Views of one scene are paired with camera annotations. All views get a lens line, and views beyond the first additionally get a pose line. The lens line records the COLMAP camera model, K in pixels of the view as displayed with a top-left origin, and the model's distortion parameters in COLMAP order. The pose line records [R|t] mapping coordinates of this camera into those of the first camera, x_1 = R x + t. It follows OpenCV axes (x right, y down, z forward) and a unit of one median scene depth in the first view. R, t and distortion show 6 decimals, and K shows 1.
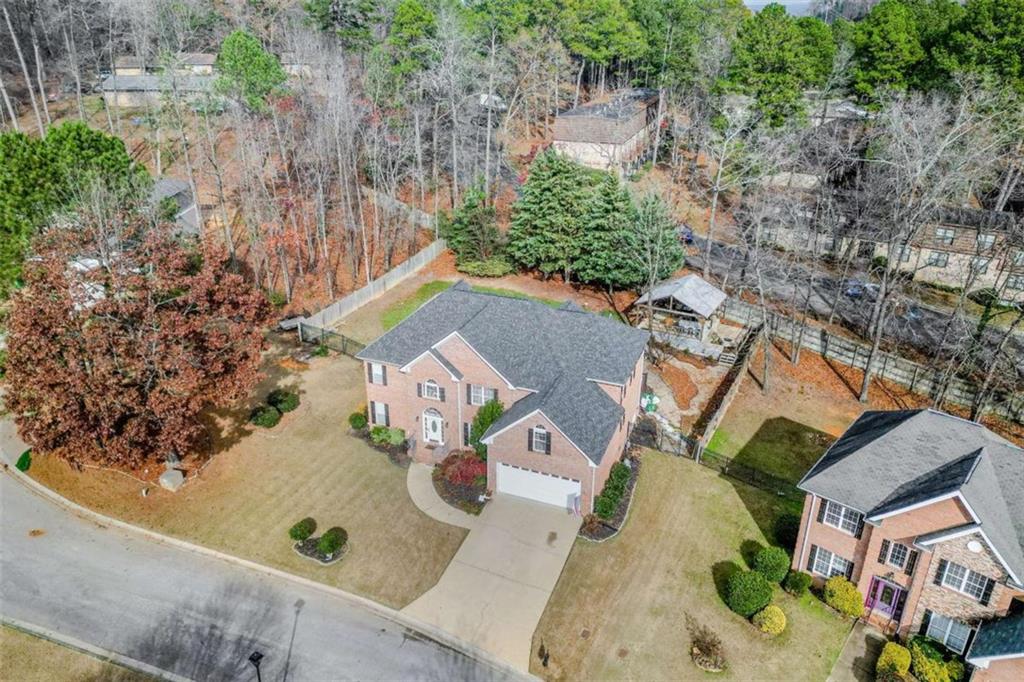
lens RADIAL K [[716.6, 0, 516.0], [0, 716.6, 340.9], [0, 0, 1]] dist [0.058050, -0.032880]
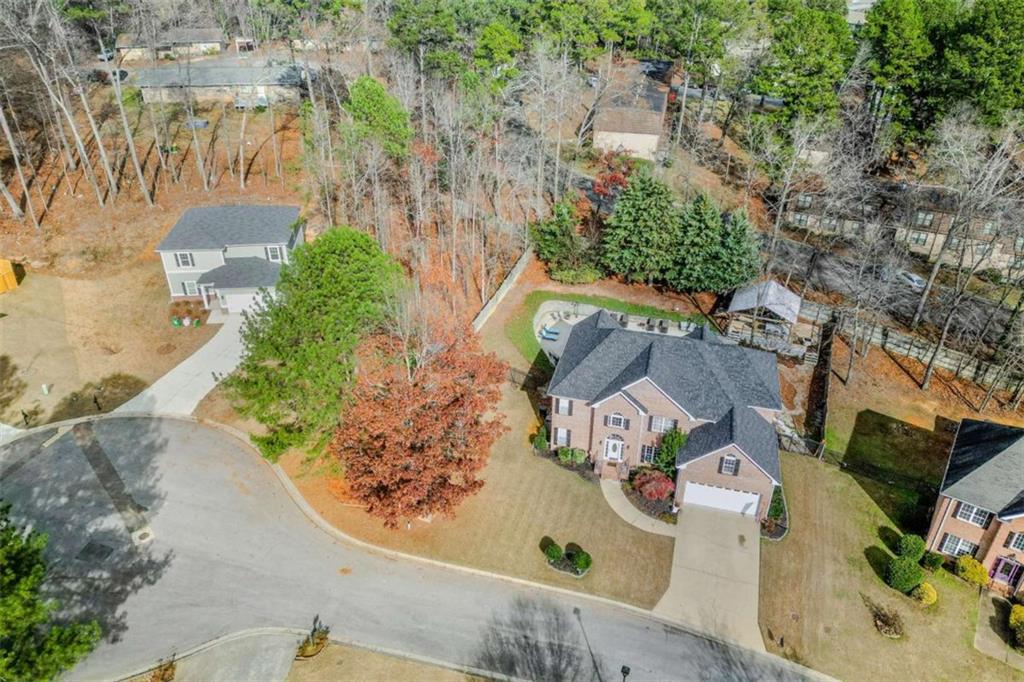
lens RADIAL K [[716.6, 0, 508.0], [0, 716.6, 338.1], [0, 0, 1]] dist [0.058050, -0.032880]
pose [[0.993928, -0.056550, 0.094389, -0.395062], [0.045381, 0.992149, 0.116539, -0.212382], [-0.100238, -0.111548, 0.988691, -0.156788]]
